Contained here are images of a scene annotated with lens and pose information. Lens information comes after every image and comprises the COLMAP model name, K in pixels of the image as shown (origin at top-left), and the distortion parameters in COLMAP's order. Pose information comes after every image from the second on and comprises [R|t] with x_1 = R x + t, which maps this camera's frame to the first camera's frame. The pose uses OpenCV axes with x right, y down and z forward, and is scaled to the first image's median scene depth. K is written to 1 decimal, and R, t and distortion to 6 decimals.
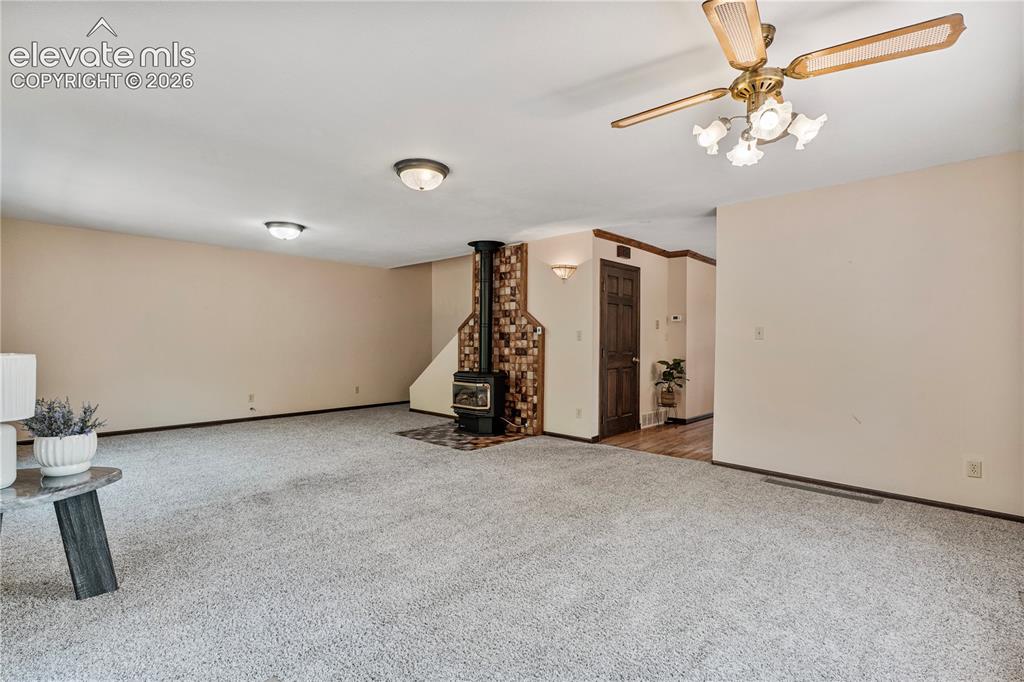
lens RADIAL K [[471.9, 0, 511.2], [0, 471.9, 344.9], [0, 0, 1]] dist [-0.009617, 0.000258]
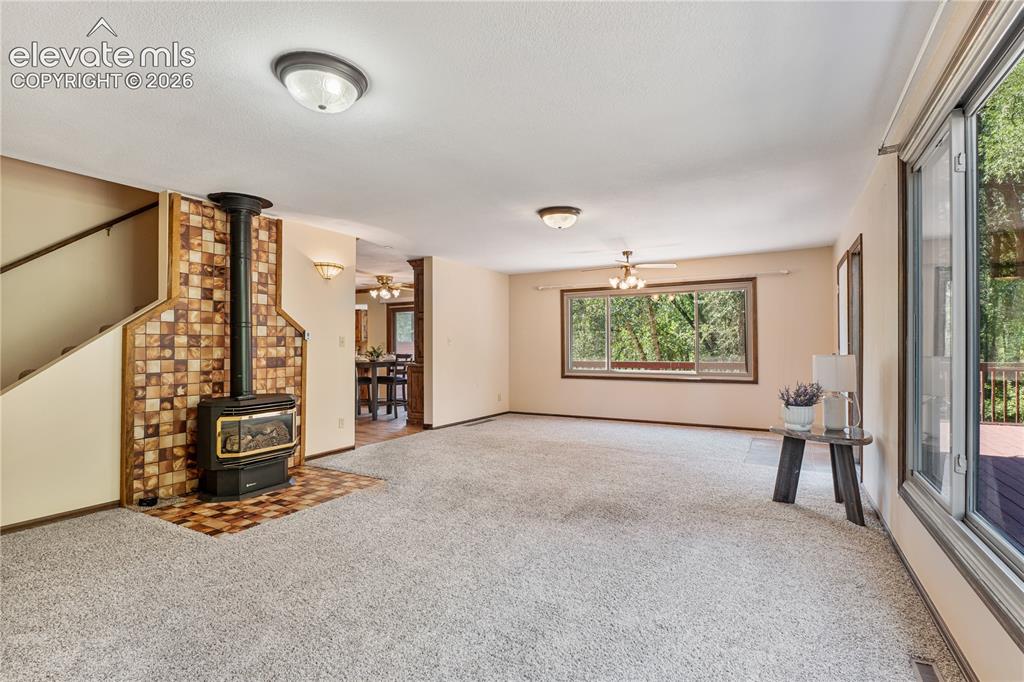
lens RADIAL K [[471.9, 0, 507.6], [0, 471.9, 344.4], [0, 0, 1]] dist [-0.009617, 0.000258]
pose [[-0.224678, 0.005841, 0.974416, -0.785429], [0.017334, 0.999848, -0.001996, -0.006346], [-0.974279, 0.016442, -0.224745, 0.804893]]
